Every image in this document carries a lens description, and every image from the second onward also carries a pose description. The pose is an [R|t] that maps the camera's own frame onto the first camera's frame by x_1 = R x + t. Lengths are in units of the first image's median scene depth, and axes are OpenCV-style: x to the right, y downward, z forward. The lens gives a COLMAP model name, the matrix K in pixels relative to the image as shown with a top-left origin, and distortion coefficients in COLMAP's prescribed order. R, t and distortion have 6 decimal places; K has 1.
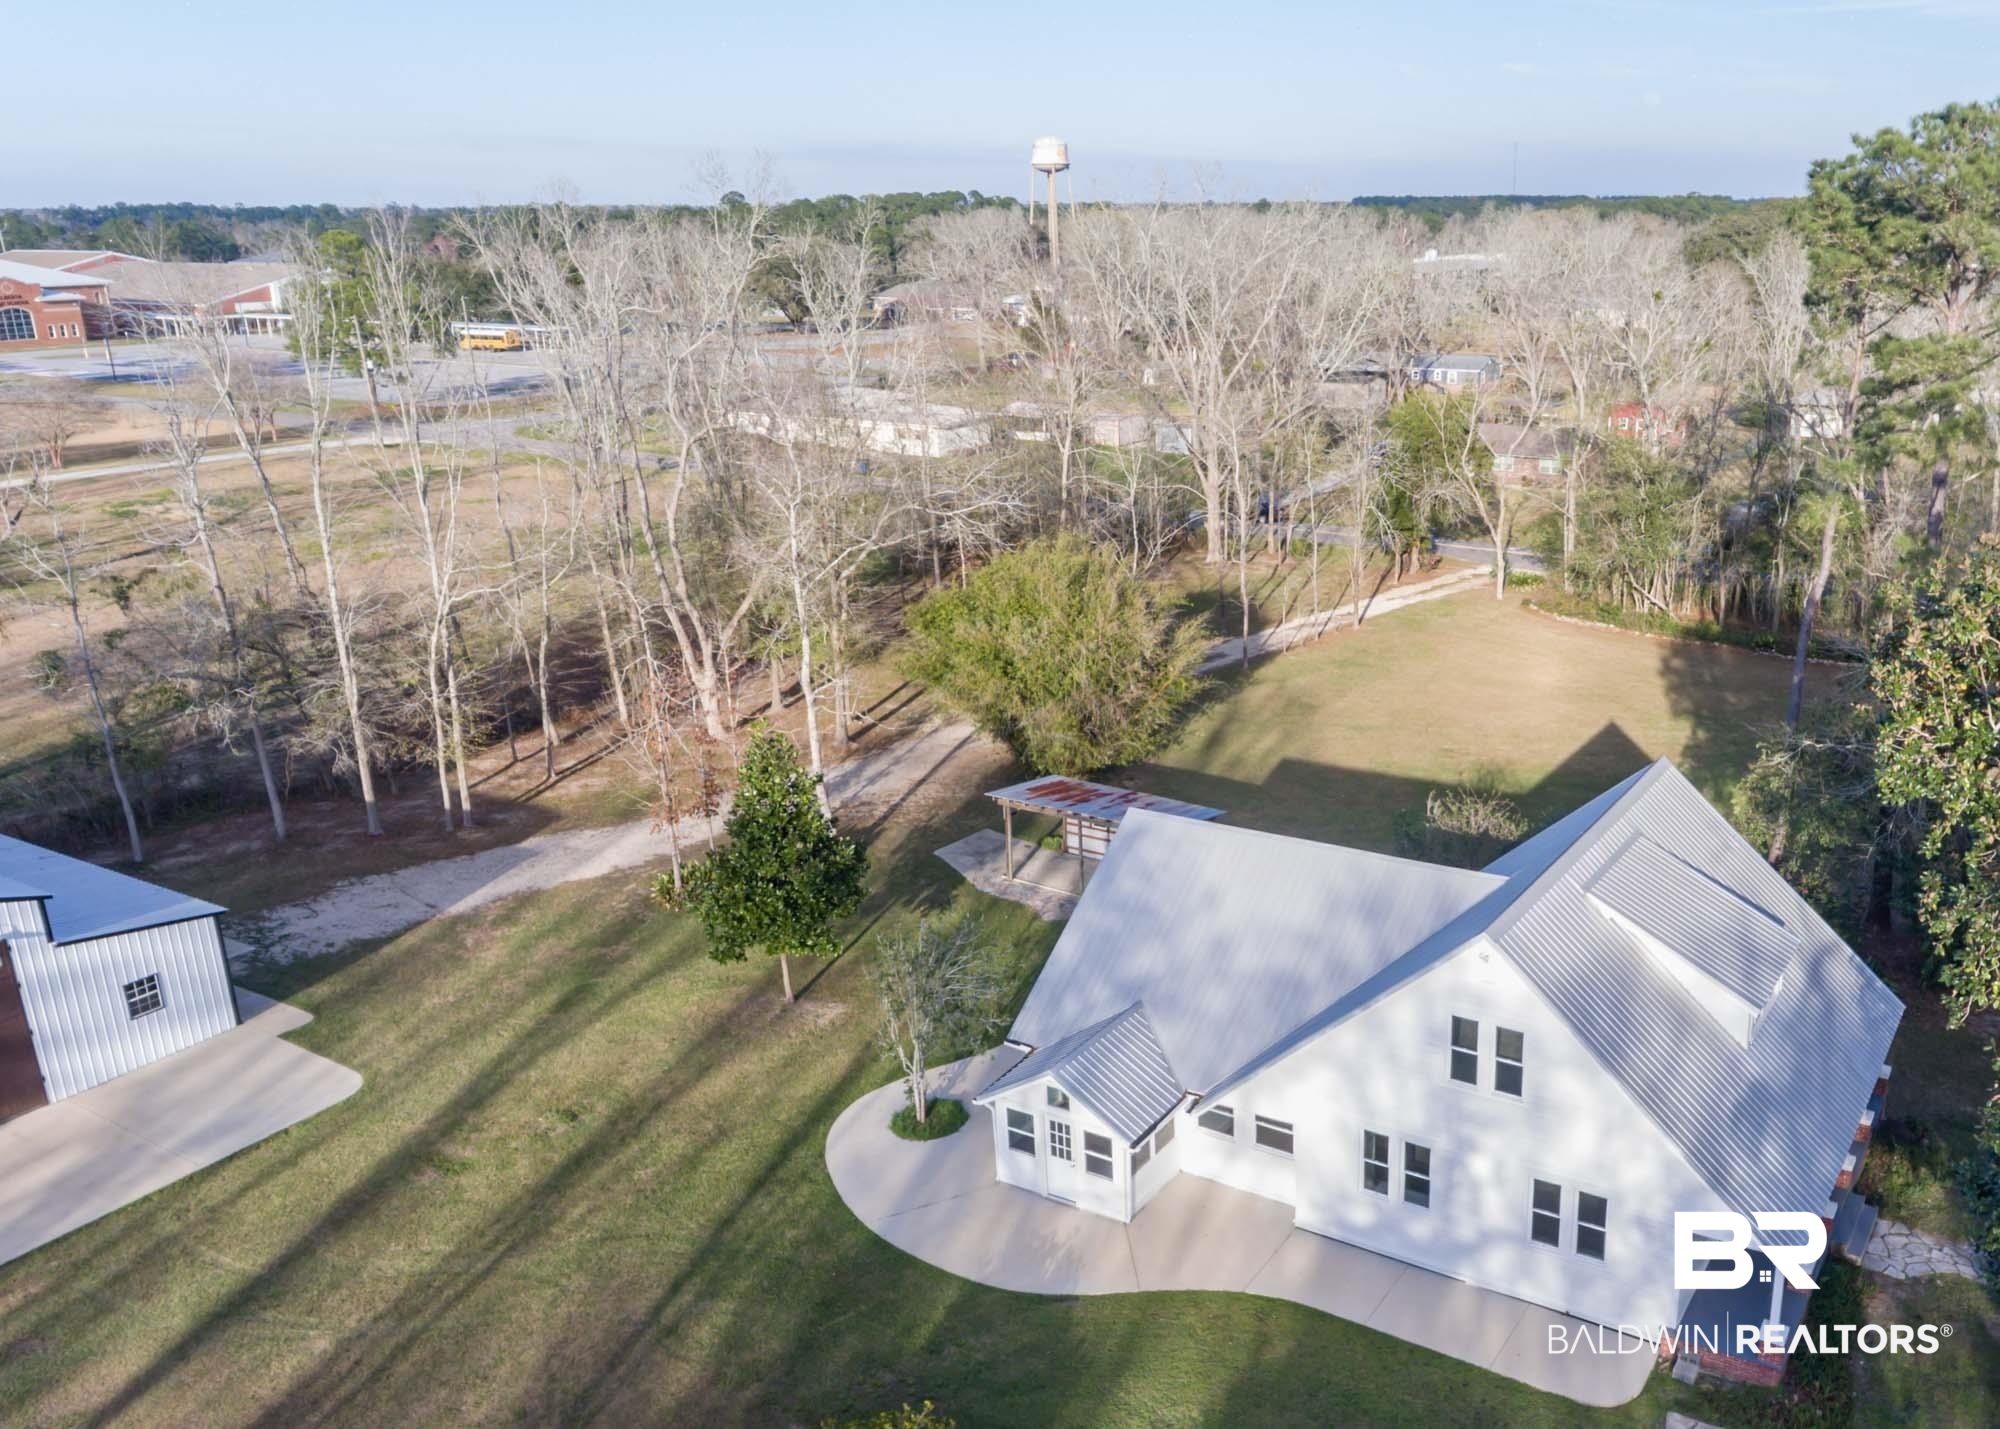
lens RADIAL K [[1586.4, 0, 1231.0], [0, 1586.4, 732.8], [0, 0, 1]] dist [-0.009427, 0.009167]
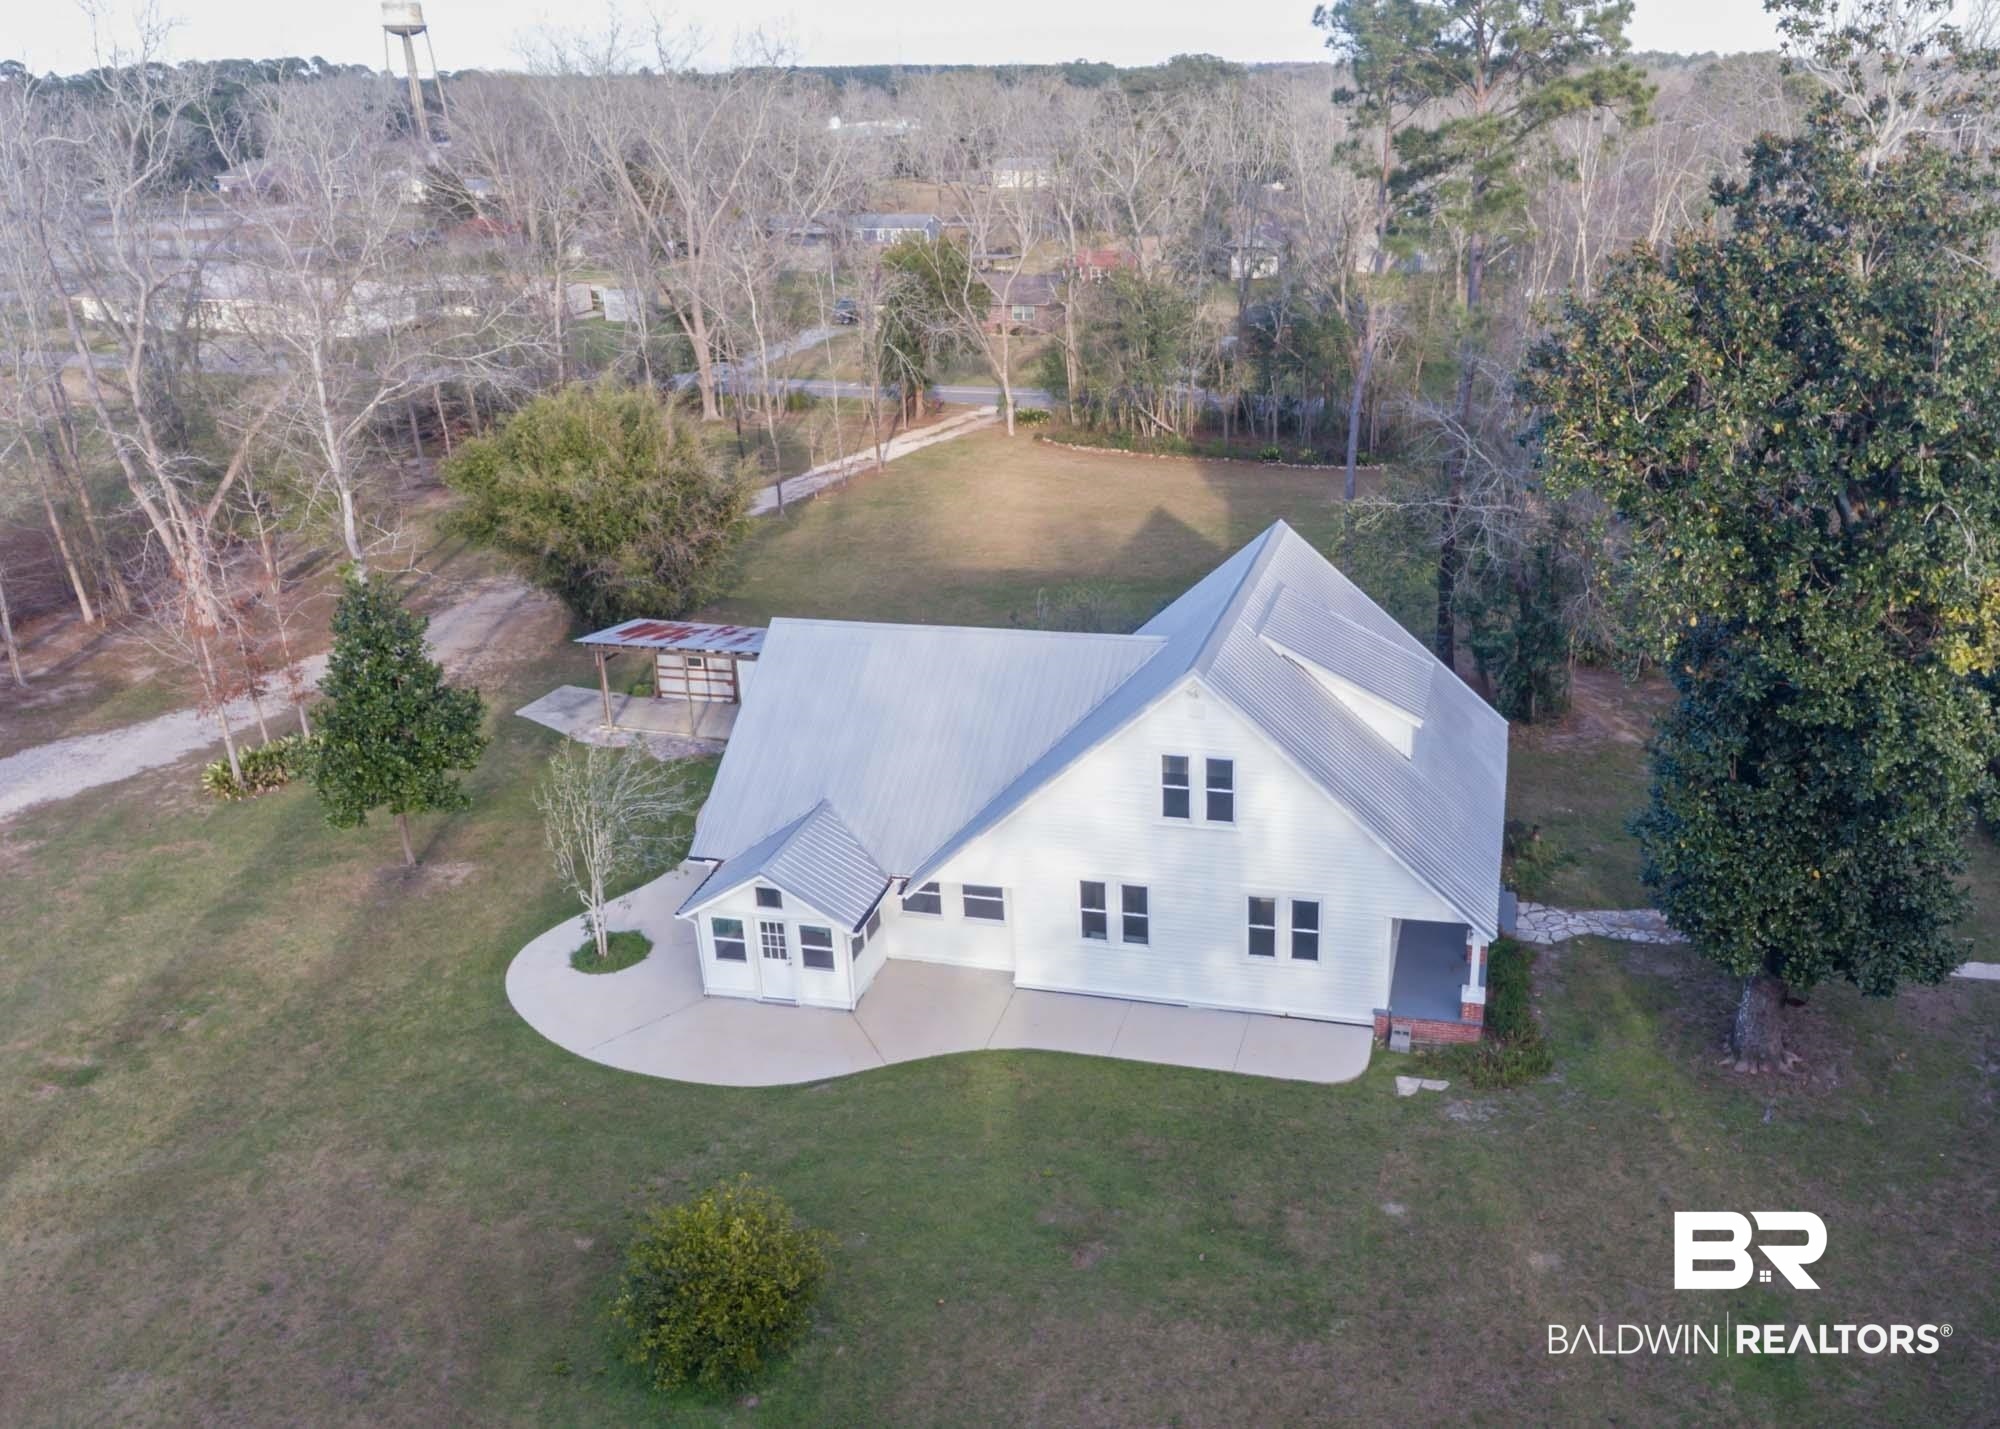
lens RADIAL K [[1586.4, 0, 1102.9], [0, 1586.4, 722.2], [0, 0, 1]] dist [-0.009427, 0.009167]
pose [[0.960484, -0.112041, 0.254788, -0.105259], [0.094606, 0.992317, 0.079725, 0.044244], [-0.261763, -0.052470, 0.963705, -0.002312]]
